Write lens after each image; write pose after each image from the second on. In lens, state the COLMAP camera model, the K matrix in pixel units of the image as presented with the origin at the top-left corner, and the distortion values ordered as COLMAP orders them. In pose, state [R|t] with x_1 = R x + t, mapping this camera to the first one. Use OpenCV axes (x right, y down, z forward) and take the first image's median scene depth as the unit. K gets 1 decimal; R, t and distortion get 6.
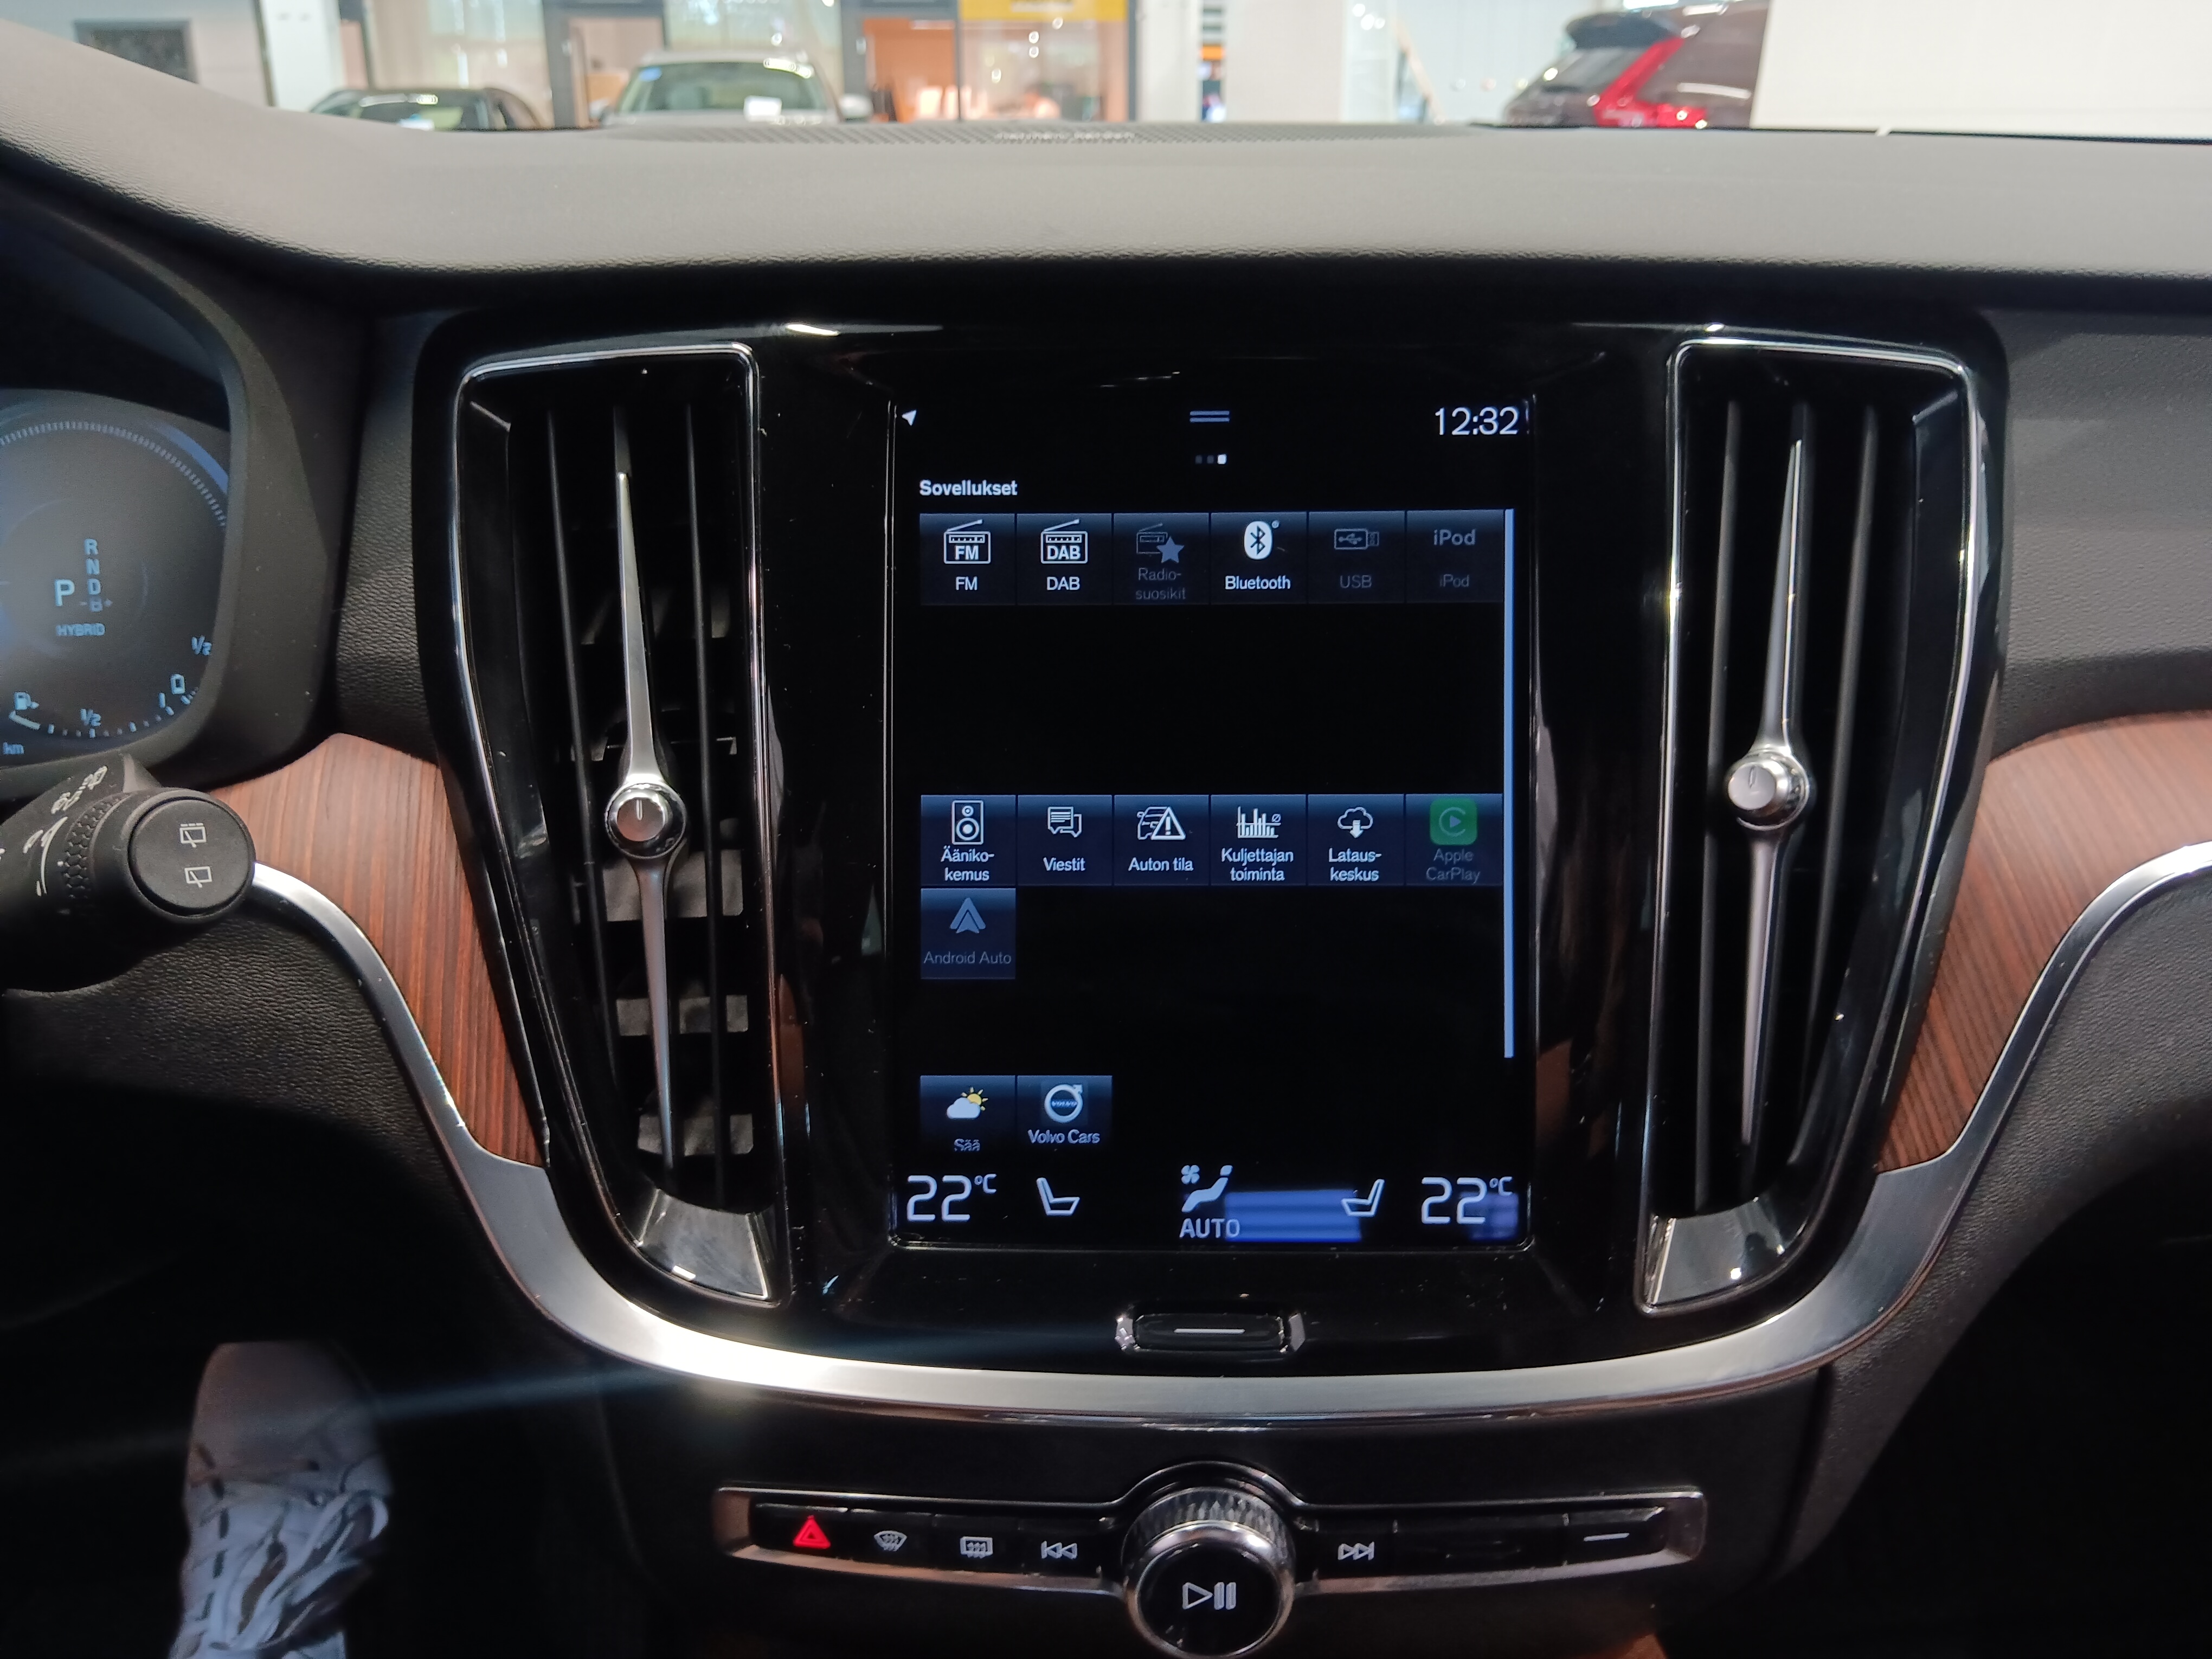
lens RADIAL K [[1768.2, 0, 1104.6], [0, 1768.2, 843.4], [0, 0, 1]] dist [0.093517, -0.170794]
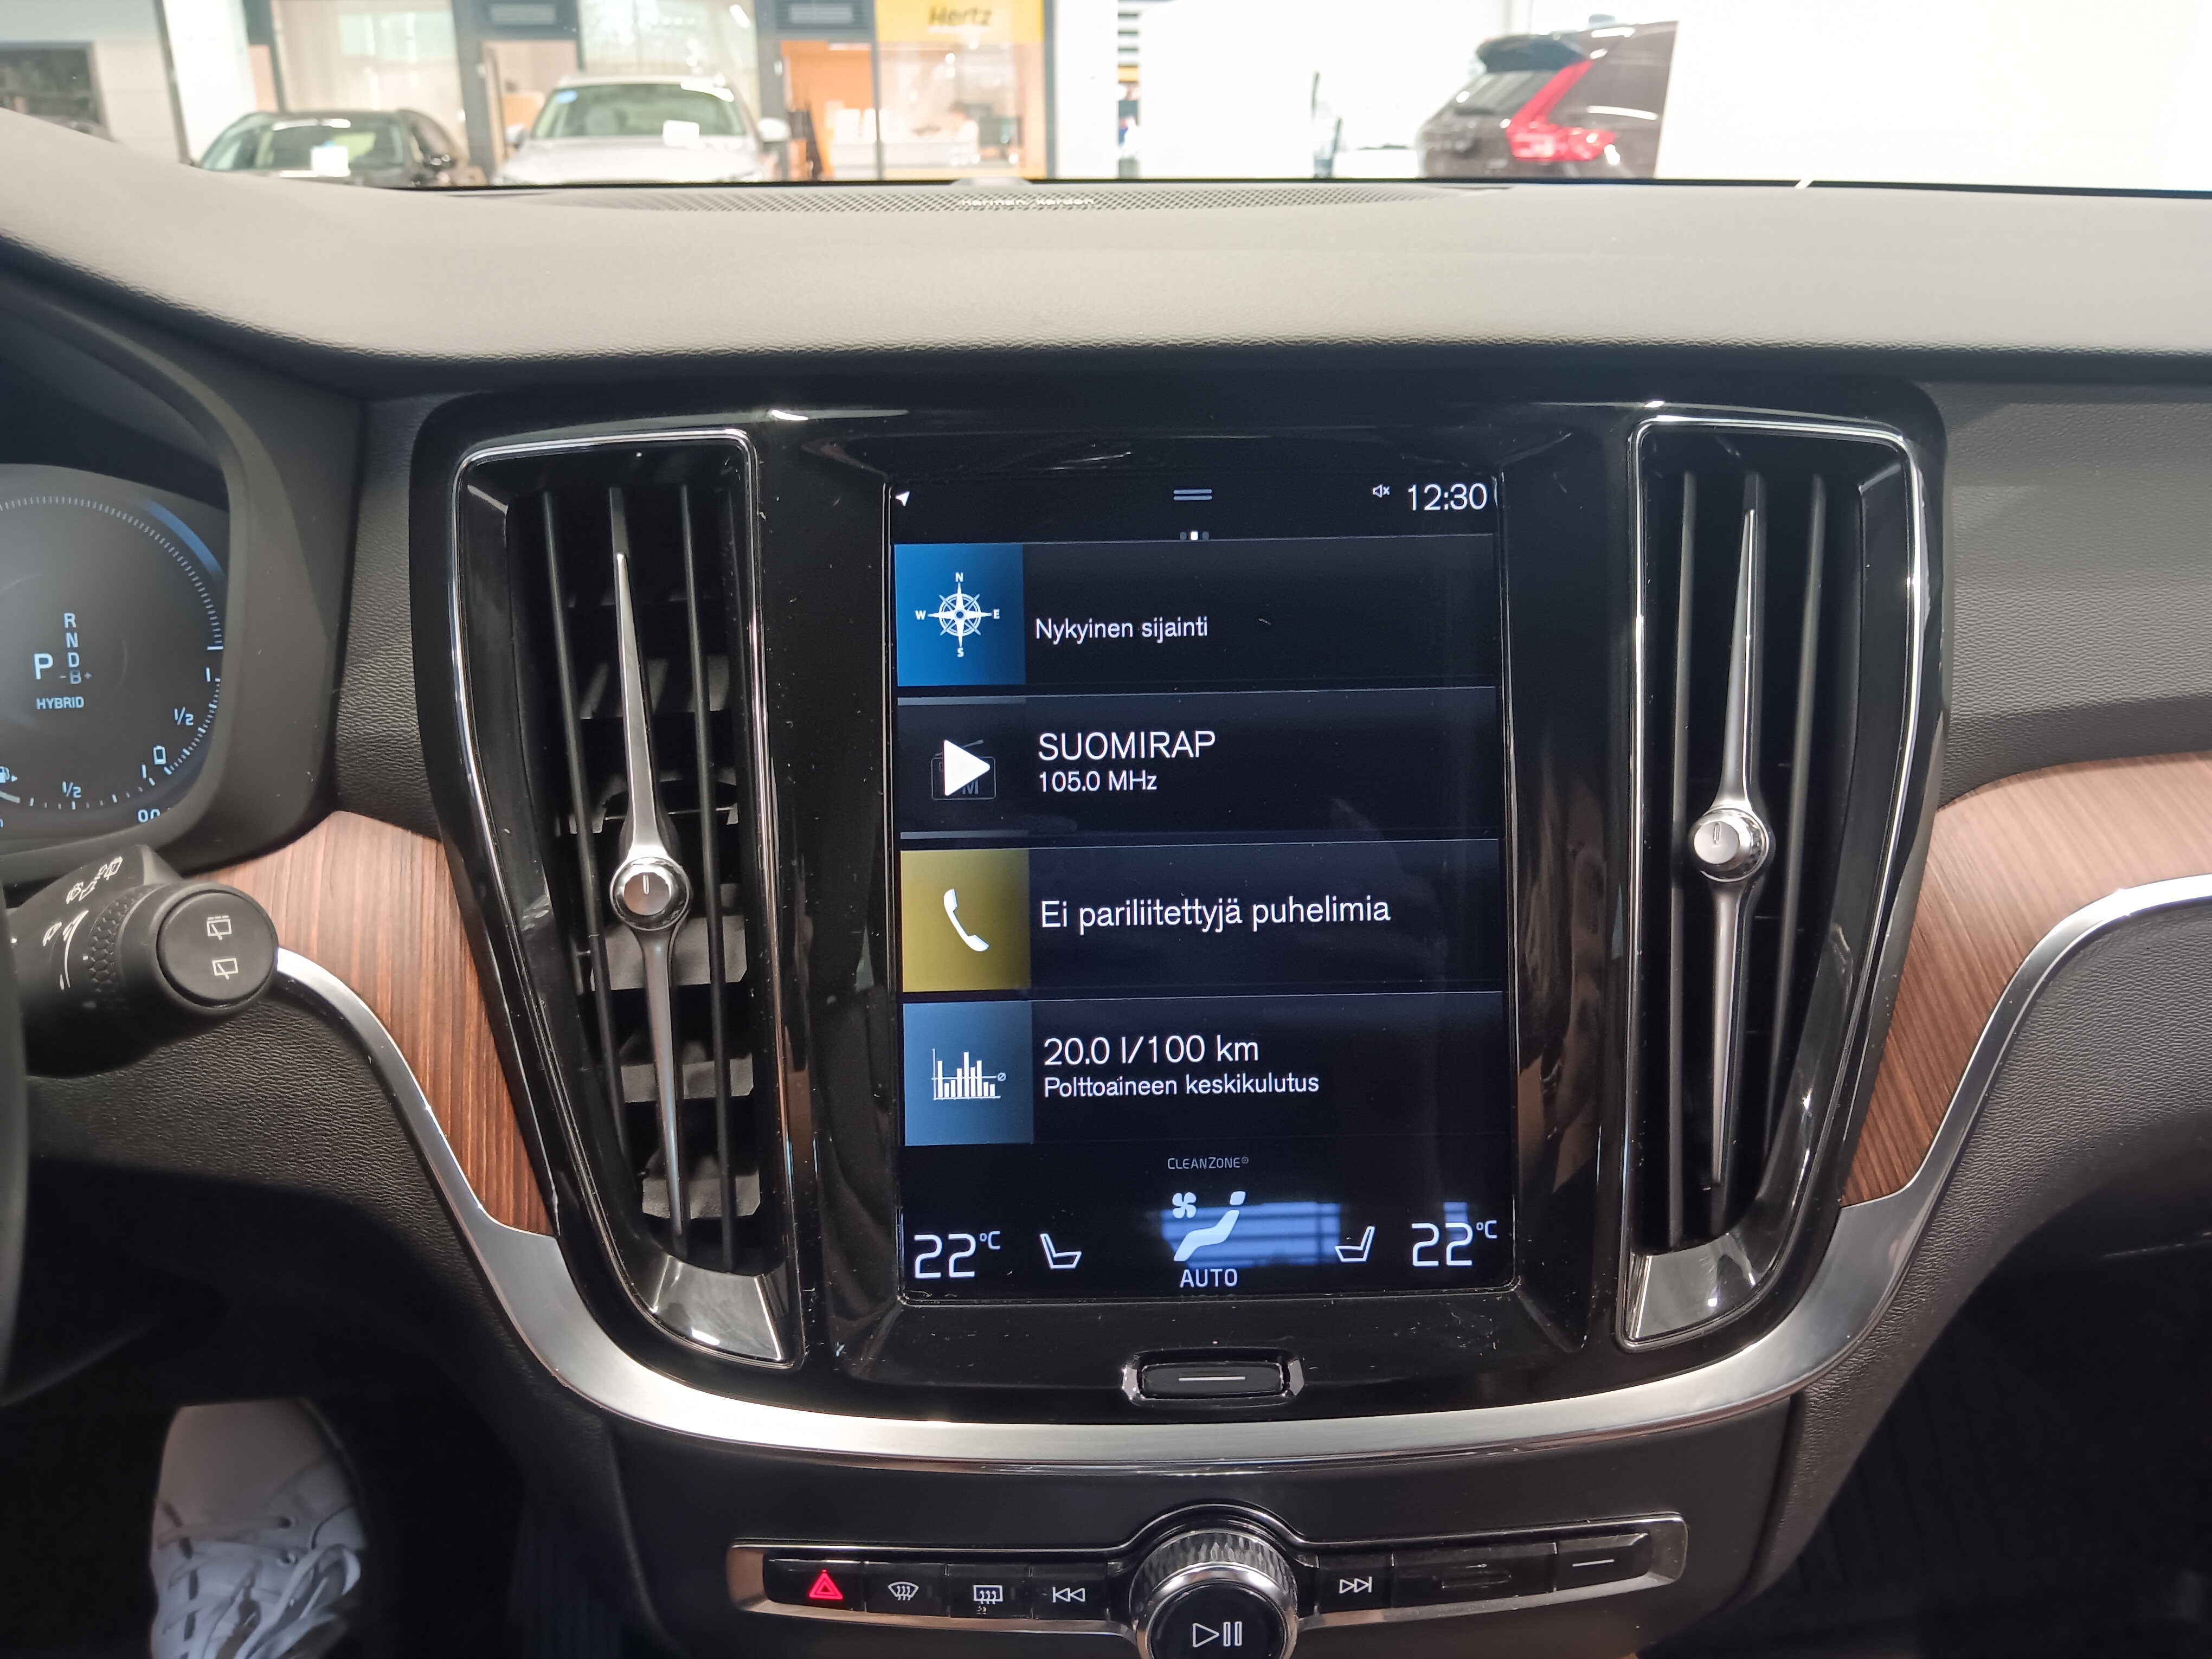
lens RADIAL K [[1768.2, 0, 1104.6], [0, 1768.2, 843.4], [0, 0, 1]] dist [0.093517, -0.170794]
pose [[0.999001, -0.019024, 0.040435, -0.037938], [0.019310, 0.999791, -0.006686, -0.029621], [-0.040300, 0.007460, 0.999160, -0.033032]]
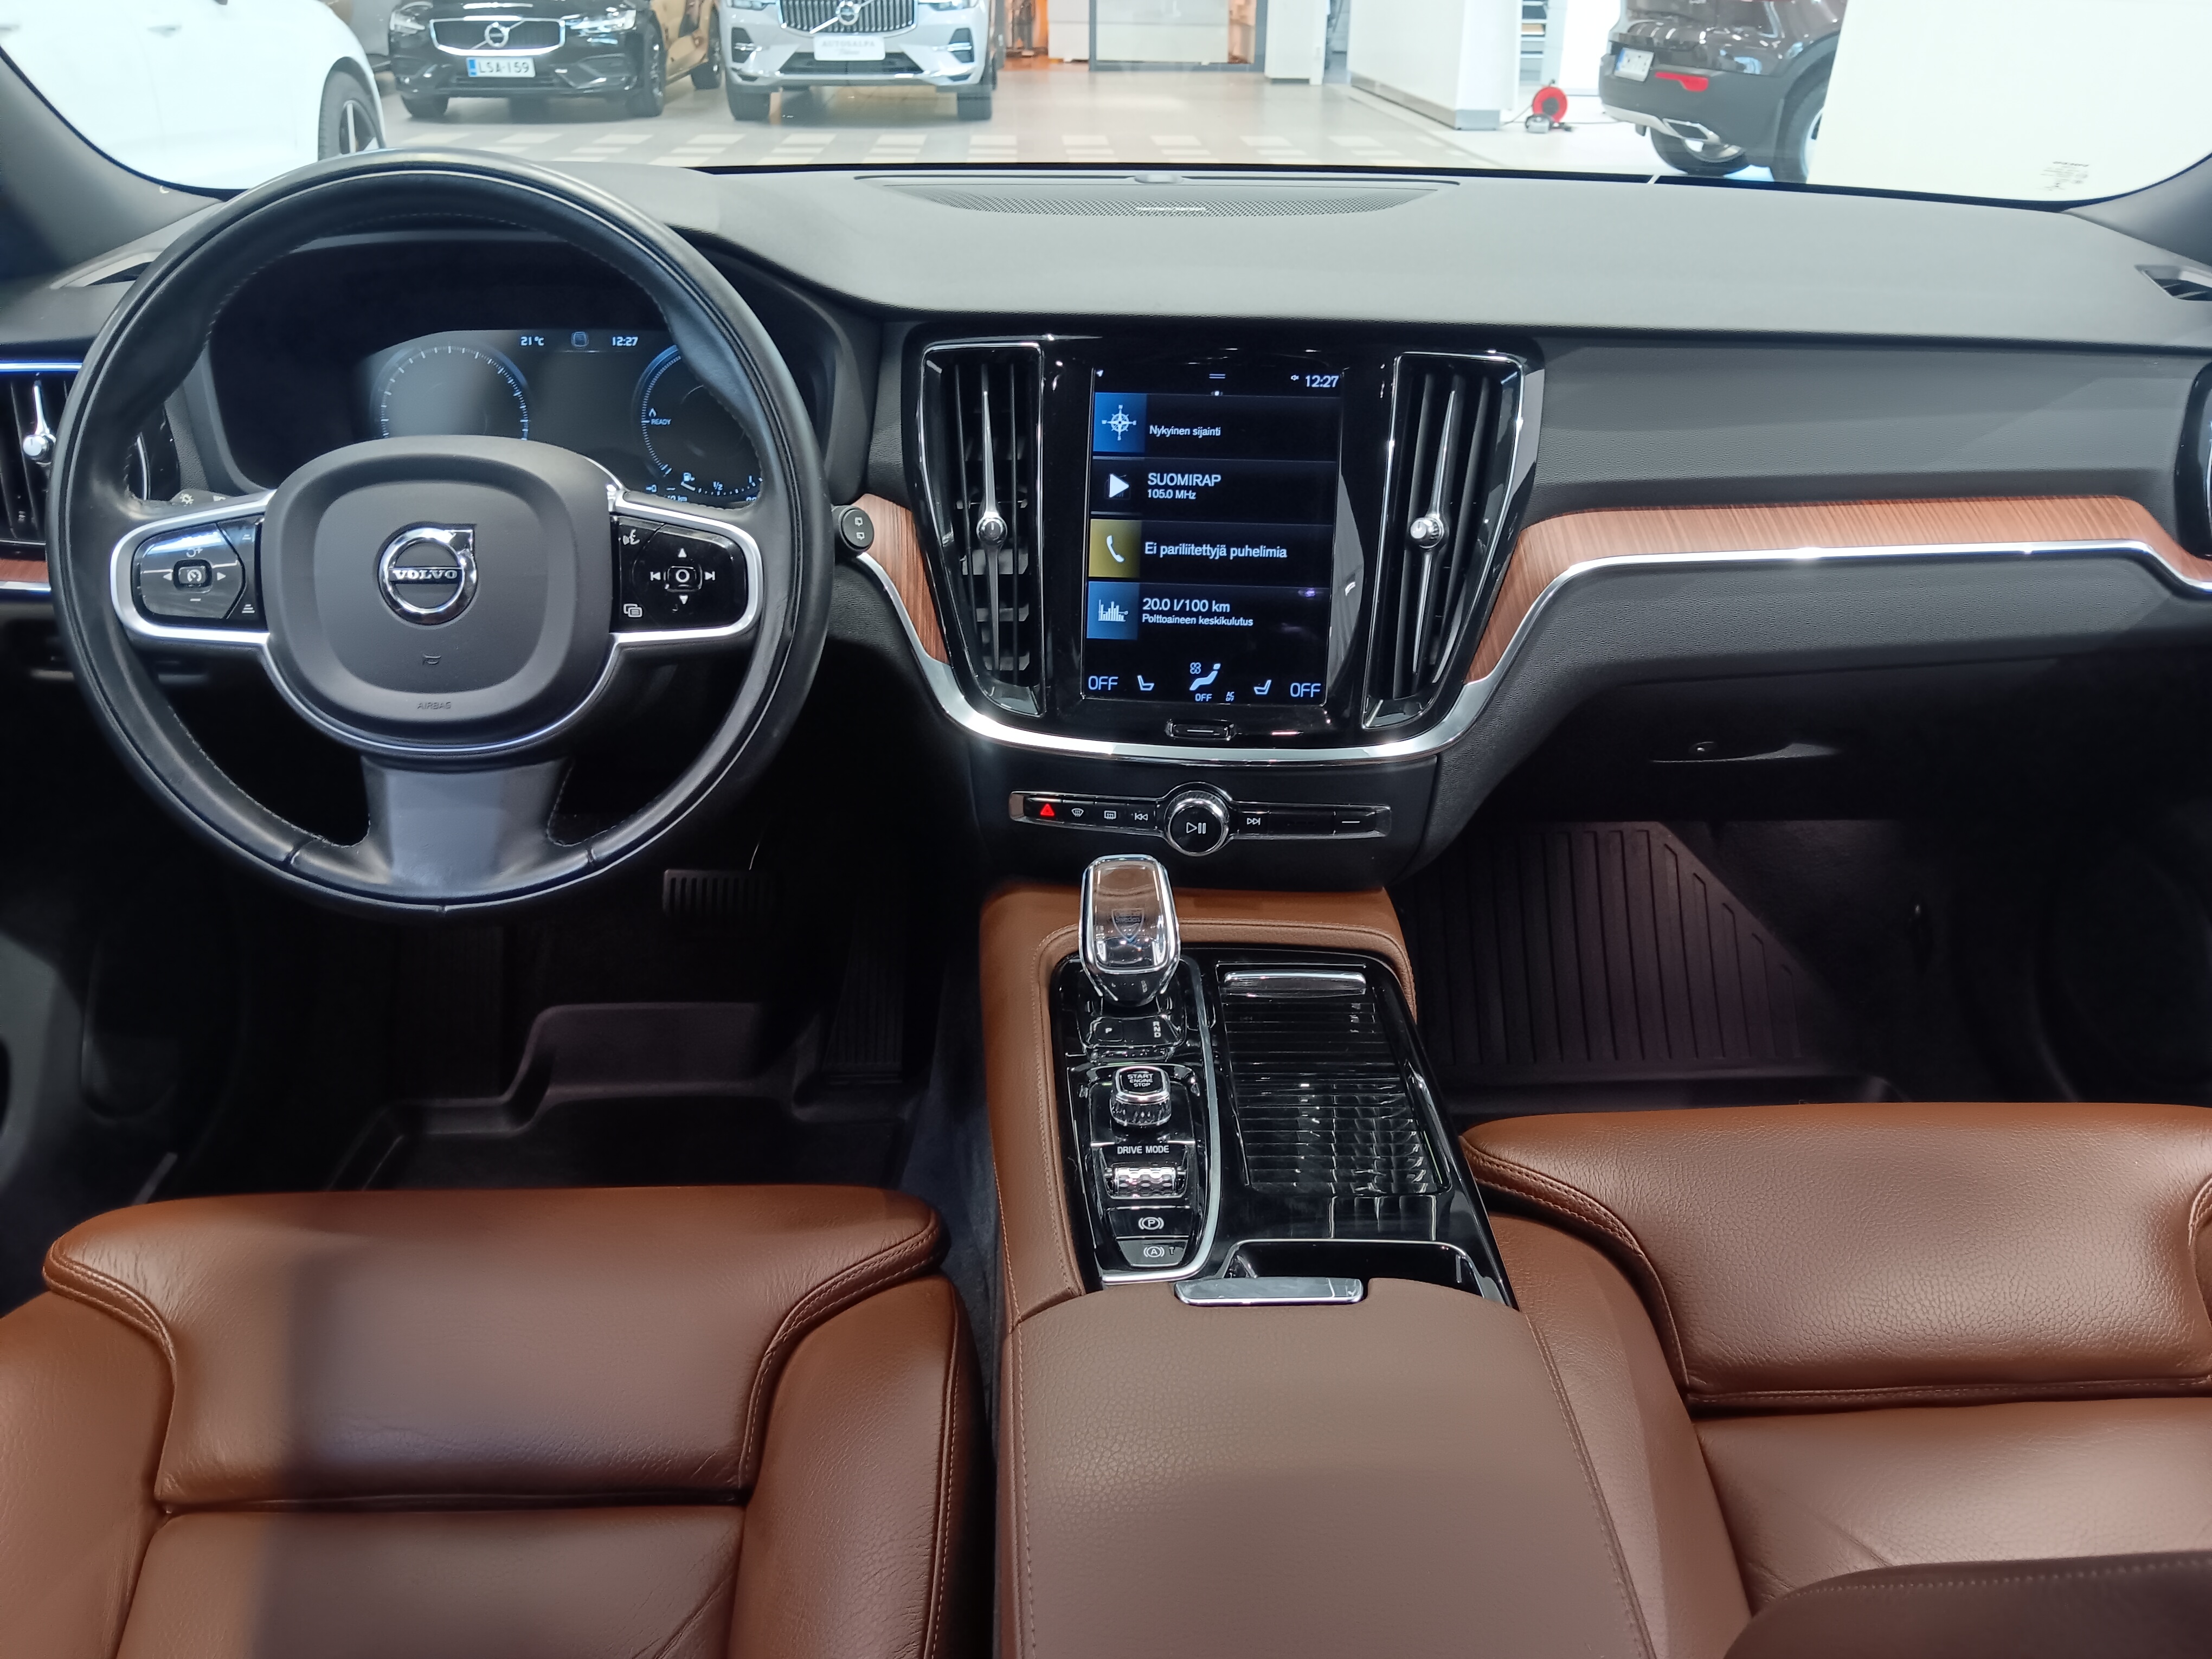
lens RADIAL K [[1704.8, 0, 1112.6], [0, 1704.8, 846.2], [0, 0, 1]] dist [0.100307, -0.200883]
pose [[0.997304, 0.042966, -0.059494, 0.083669], [-0.036641, 0.993944, 0.103599, 0.177827], [0.063585, -0.101139, 0.992838, -1.498849]]
